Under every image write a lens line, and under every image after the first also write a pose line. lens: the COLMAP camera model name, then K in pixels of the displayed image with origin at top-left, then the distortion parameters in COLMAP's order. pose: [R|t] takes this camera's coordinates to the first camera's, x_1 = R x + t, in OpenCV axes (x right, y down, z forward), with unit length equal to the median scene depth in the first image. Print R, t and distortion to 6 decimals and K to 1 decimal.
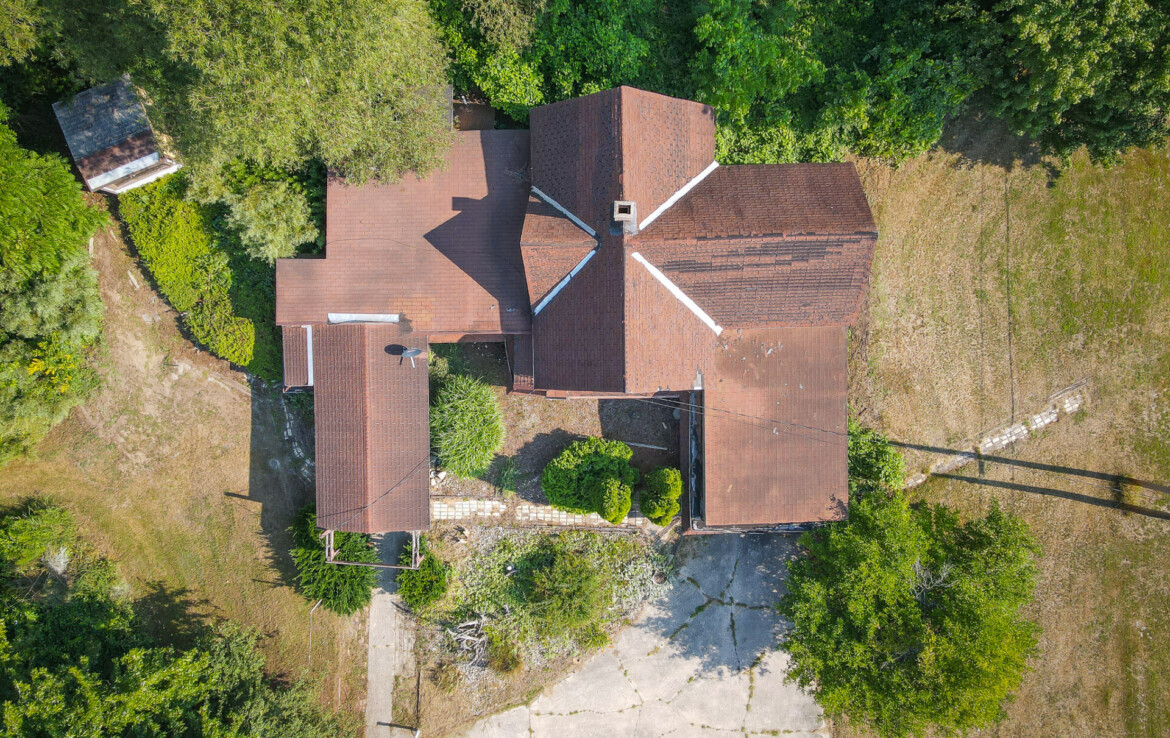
lens RADIAL K [[832.0, 0, 585.0], [0, 832.0, 369.0], [0, 0, 1]] dist [-0.003533, -0.000364]
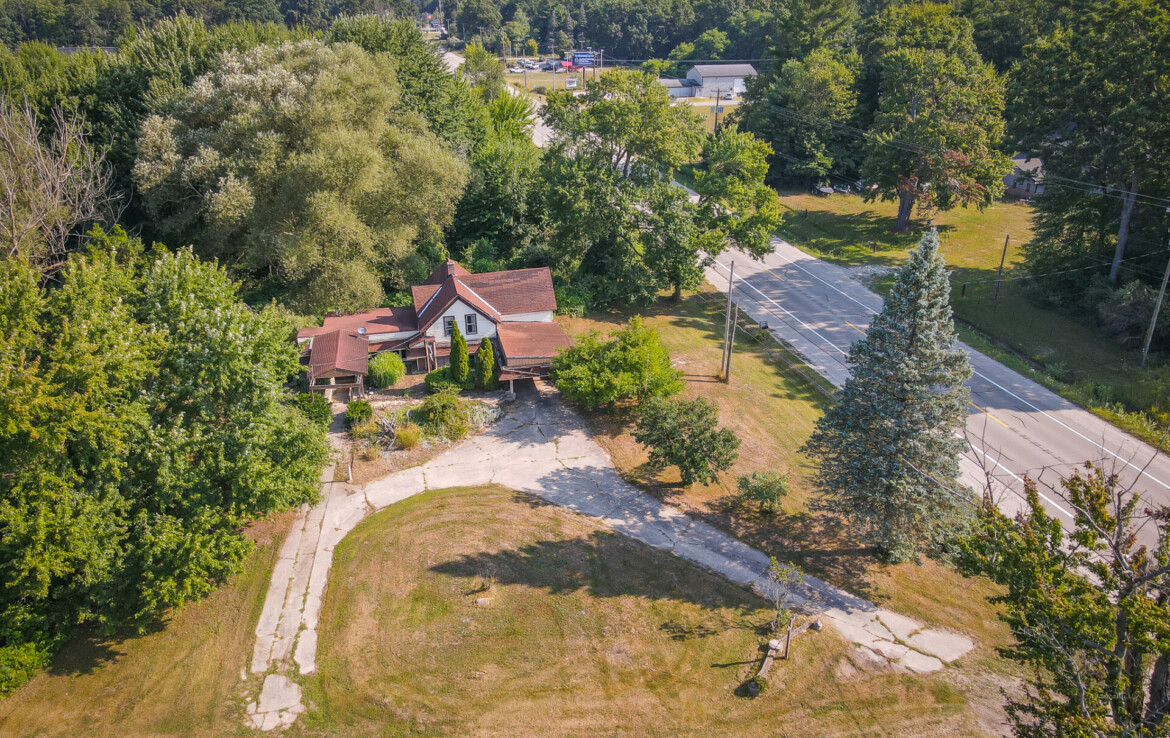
lens RADIAL K [[832.0, 0, 585.0], [0, 832.0, 369.0], [0, 0, 1]] dist [-0.003533, -0.000364]
pose [[0.978049, -0.072519, 0.195351, -0.059854], [0.207734, 0.412958, -0.886742, 1.837636], [-0.016366, 0.907858, 0.418958, 0.142857]]
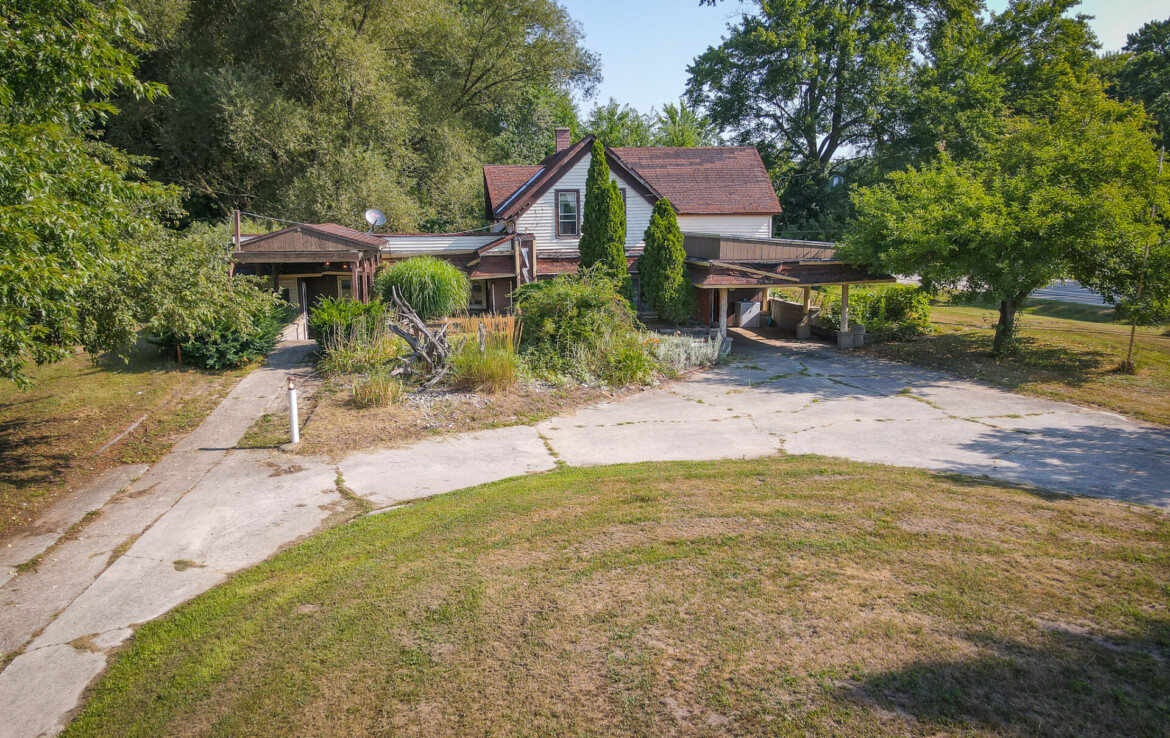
lens RADIAL K [[831.9, 0, 573.0], [0, 831.9, 371.1], [0, 0, 1]] dist [-0.000699, 0.001296]
pose [[0.985521, -0.019830, 0.168388, -0.128060], [0.169329, 0.165966, -0.971485, 0.889566], [-0.008682, 0.985932, 0.166921, 0.888722]]
